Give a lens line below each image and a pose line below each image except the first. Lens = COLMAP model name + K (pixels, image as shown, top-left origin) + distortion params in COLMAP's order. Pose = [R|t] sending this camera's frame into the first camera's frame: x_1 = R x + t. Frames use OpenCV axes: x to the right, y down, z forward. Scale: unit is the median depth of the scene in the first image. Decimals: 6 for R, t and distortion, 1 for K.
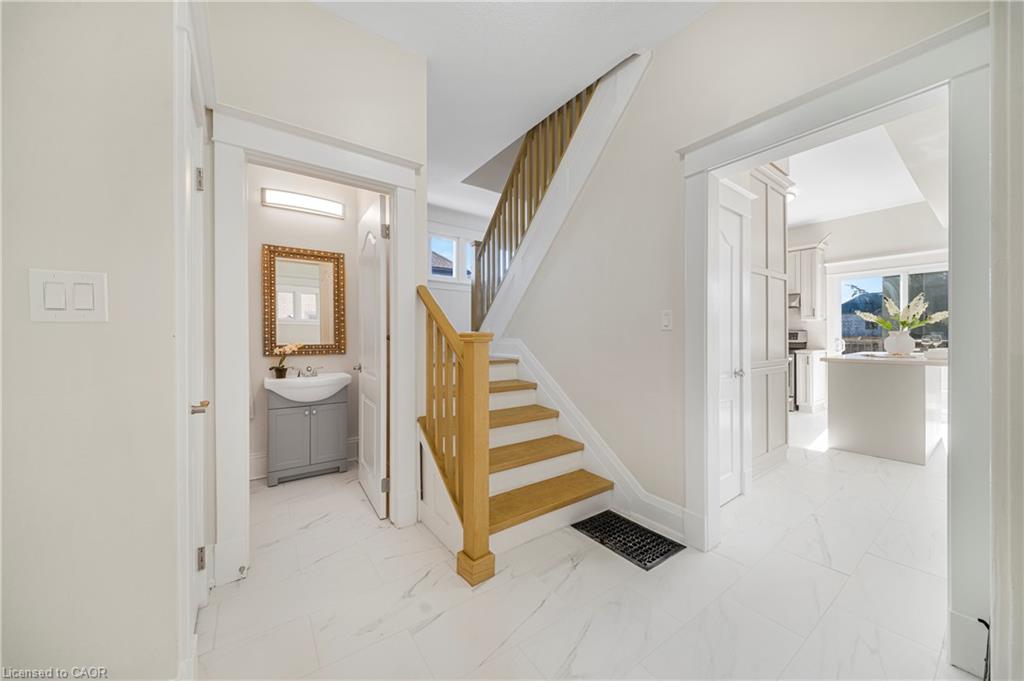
lens RADIAL K [[360.3, 0, 513.6], [0, 360.3, 337.8], [0, 0, 1]] dist [0.000578, -0.000192]
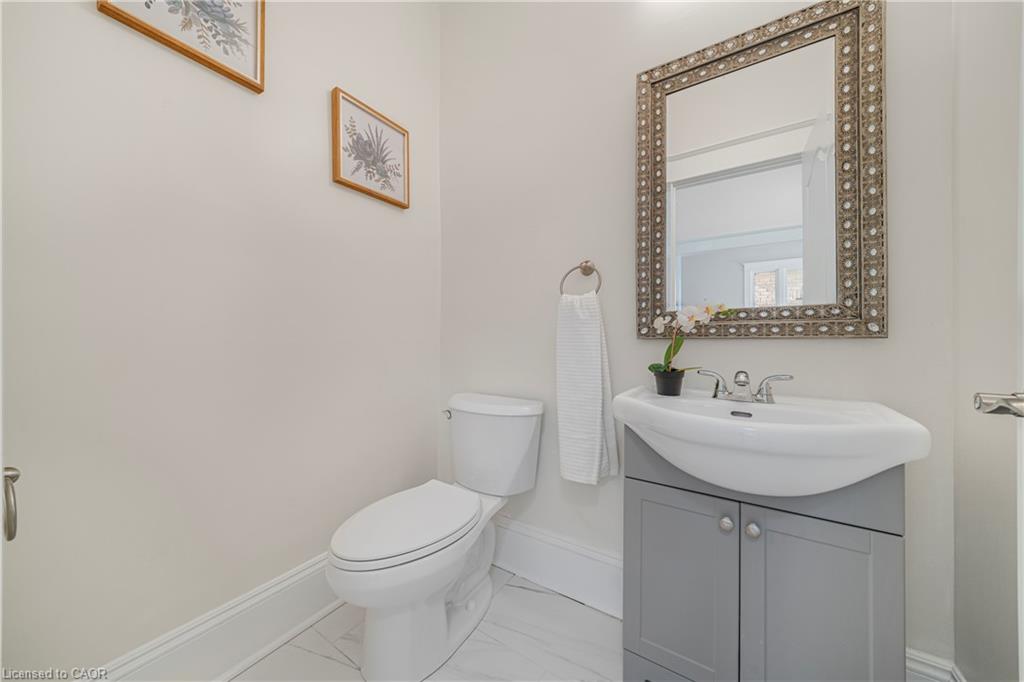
lens RADIAL K [[360.3, 0, 515.9], [0, 360.3, 341.6], [0, 0, 1]] dist [0.000578, -0.000192]
pose [[0.367971, 0.005673, -0.929820, -0.343789], [-0.000243, 0.999982, 0.006005, 0.051485], [0.929837, -0.001984, 0.367966, 0.693516]]
